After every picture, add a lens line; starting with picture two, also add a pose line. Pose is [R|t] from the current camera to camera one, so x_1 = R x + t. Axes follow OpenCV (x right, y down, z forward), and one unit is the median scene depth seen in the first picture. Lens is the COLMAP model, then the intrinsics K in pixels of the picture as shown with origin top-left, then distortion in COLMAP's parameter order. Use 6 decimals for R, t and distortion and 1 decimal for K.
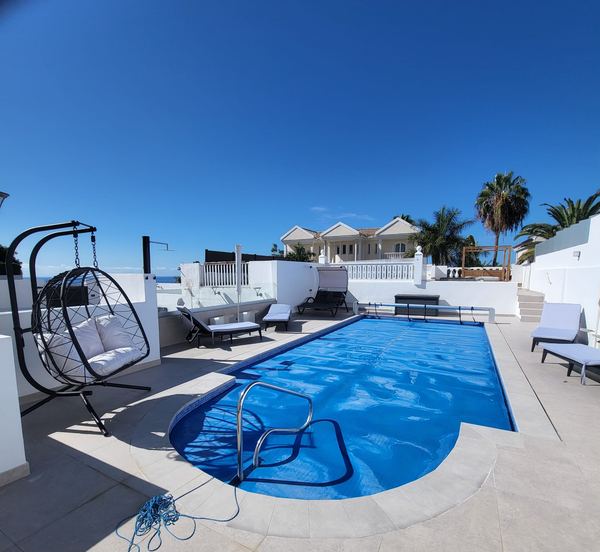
lens RADIAL K [[317.3, 0, 300.0], [0, 317.3, 276.0], [0, 0, 1]] dist [-0.000317, -0.000147]
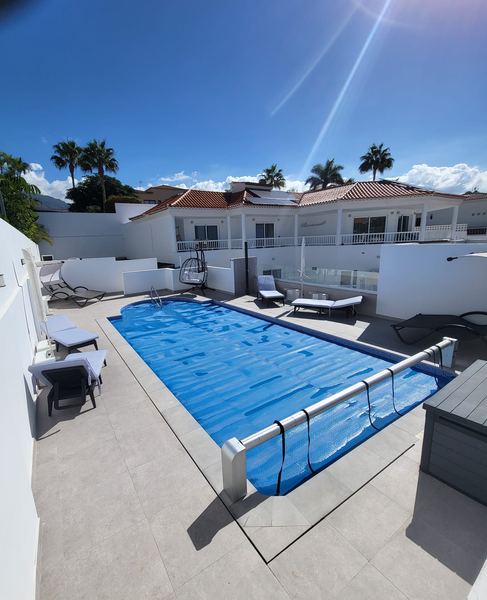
lens RADIAL K [[283.4, 0, 243.5], [0, 283.4, 300.0], [0, 0, 1]] dist [-0.000975, -0.000049]
pose [[-0.465808, 0.196799, -0.862724, 1.440852], [0.039543, 0.978611, 0.201884, -0.140718], [0.884002, 0.059924, -0.463626, 2.057316]]
